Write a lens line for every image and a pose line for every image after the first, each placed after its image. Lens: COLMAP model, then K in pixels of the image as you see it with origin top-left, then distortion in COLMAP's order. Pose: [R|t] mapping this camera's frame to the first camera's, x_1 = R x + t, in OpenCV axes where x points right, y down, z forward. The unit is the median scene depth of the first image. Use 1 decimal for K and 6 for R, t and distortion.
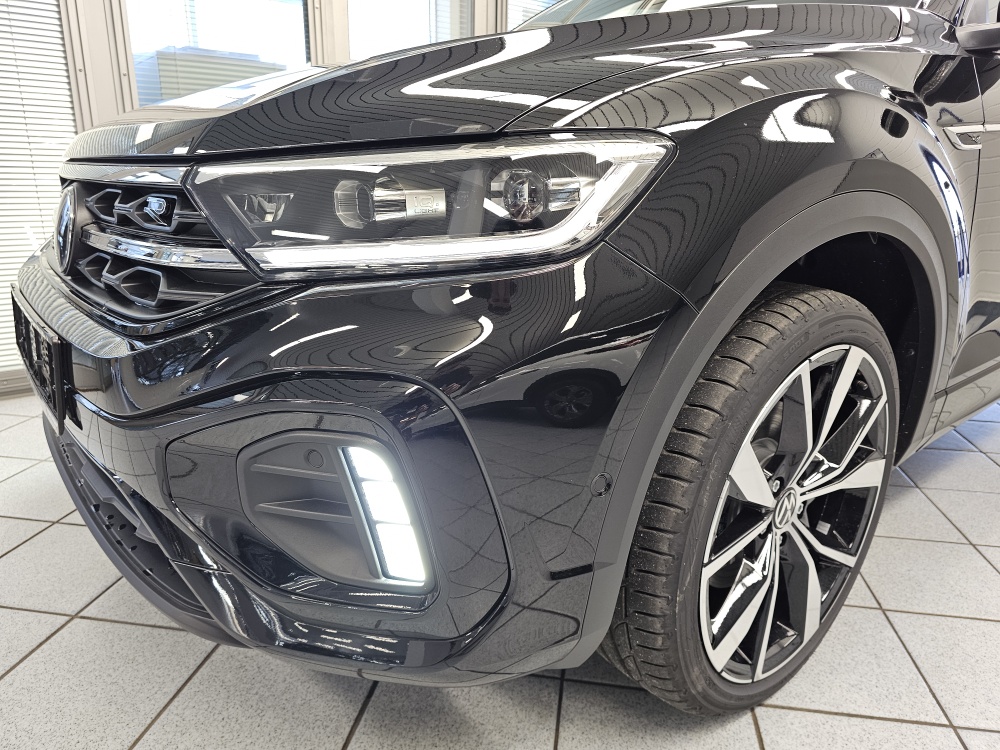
lens RADIAL K [[665.6, 0, 450.2], [0, 665.6, 377.8], [0, 0, 1]] dist [-0.000555, 0.000880]
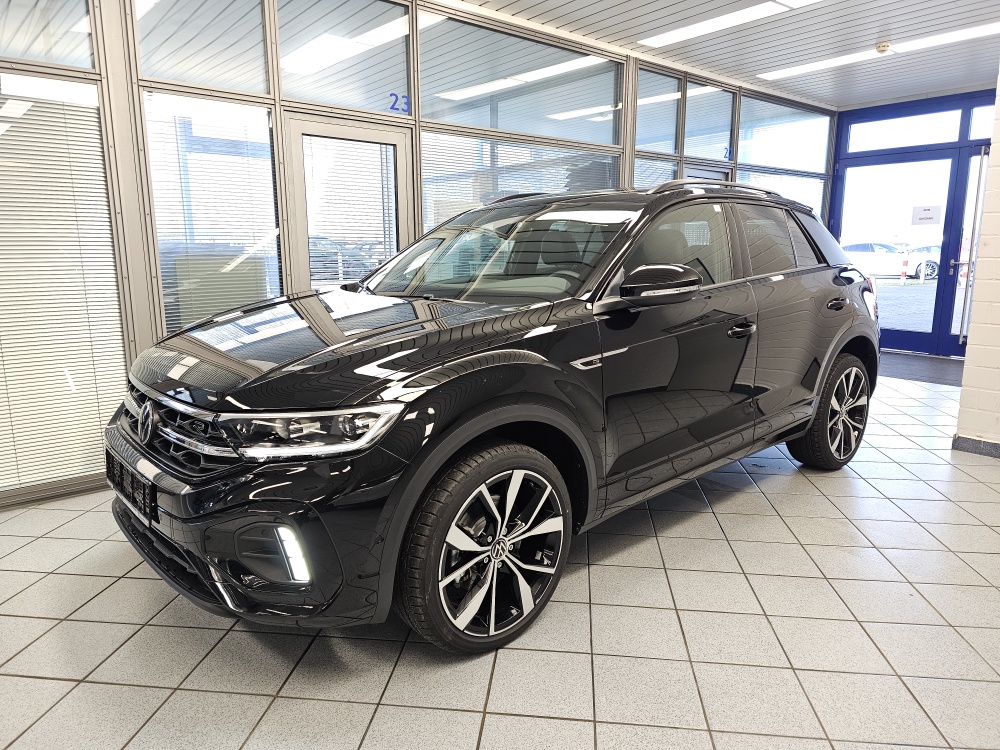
lens RADIAL K [[676.9, 0, 494.1], [0, 676.9, 371.0], [0, 0, 1]] dist [0.061726, -0.059882]
pose [[0.997564, -0.023992, 0.065505, 0.459972], [0.030699, 0.994167, -0.103386, -0.177488], [-0.062643, 0.105145, 0.992482, -1.533229]]
